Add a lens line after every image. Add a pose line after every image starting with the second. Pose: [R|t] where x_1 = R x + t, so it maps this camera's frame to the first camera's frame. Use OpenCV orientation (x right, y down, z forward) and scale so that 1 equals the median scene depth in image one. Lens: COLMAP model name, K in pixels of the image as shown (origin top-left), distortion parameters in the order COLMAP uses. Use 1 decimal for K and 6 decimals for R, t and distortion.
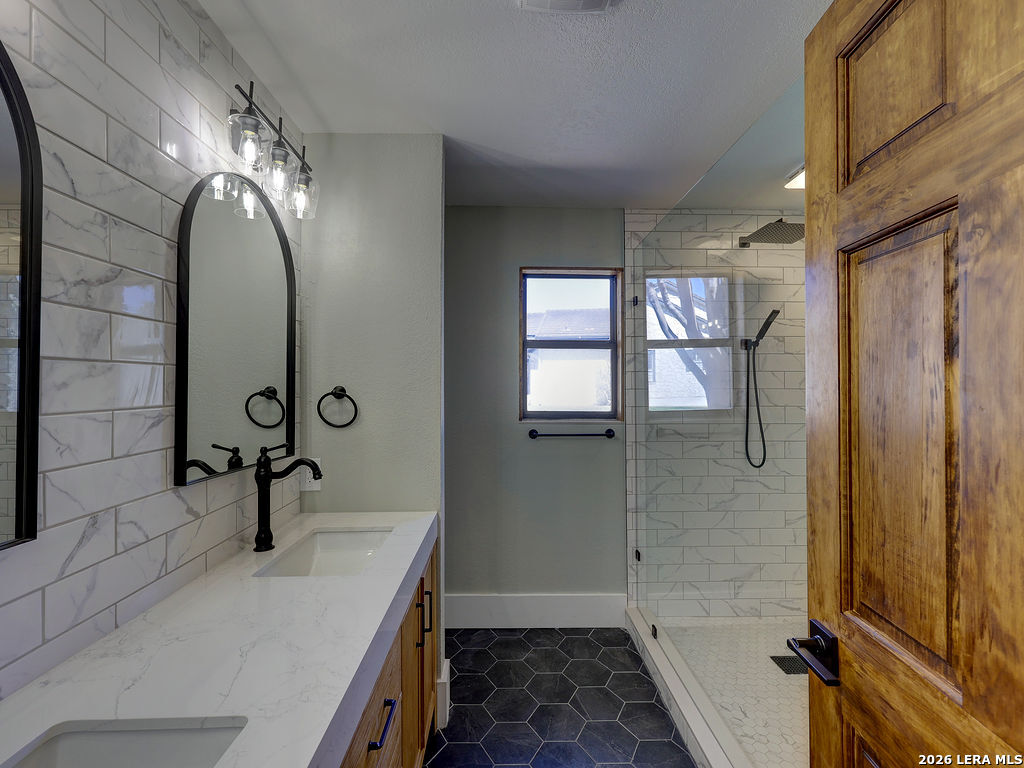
lens RADIAL K [[463.1, 0, 511.8], [0, 463.1, 383.9], [0, 0, 1]] dist [0.000332, -0.000022]
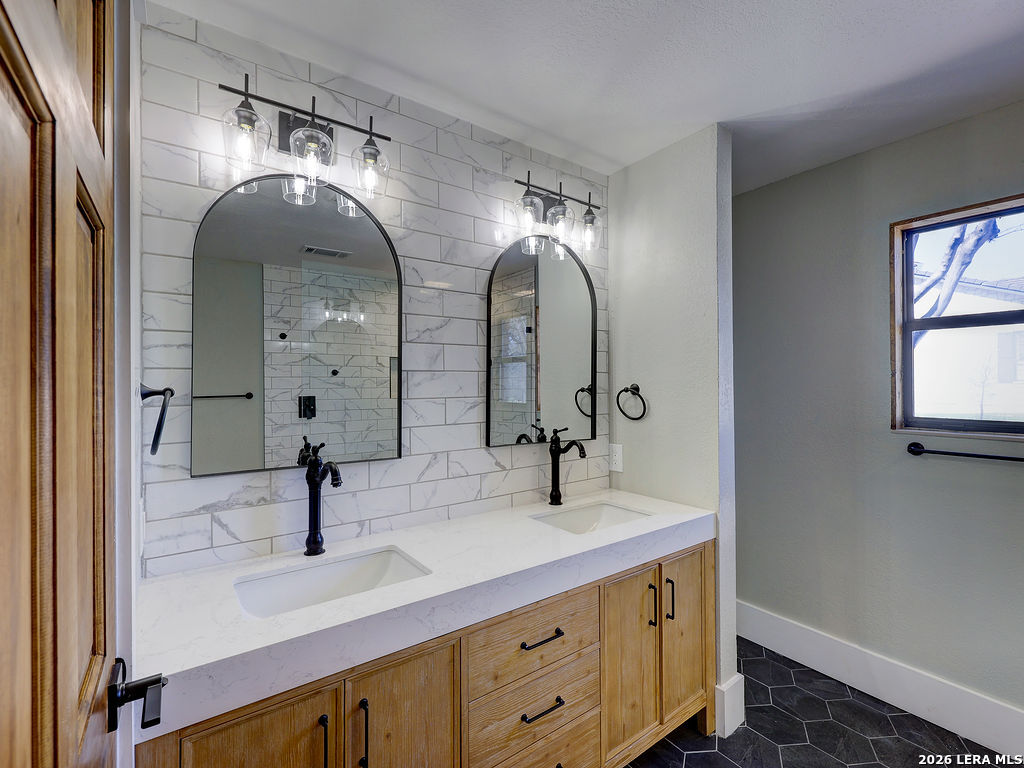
lens RADIAL K [[463.1, 0, 507.6], [0, 463.1, 384.2], [0, 0, 1]] dist [0.000332, -0.000022]
pose [[0.569439, -0.002884, -0.822029, 0.453127], [0.007738, 0.999968, 0.001852, 0.001100], [0.821997, -0.007415, 0.569443, 0.100437]]
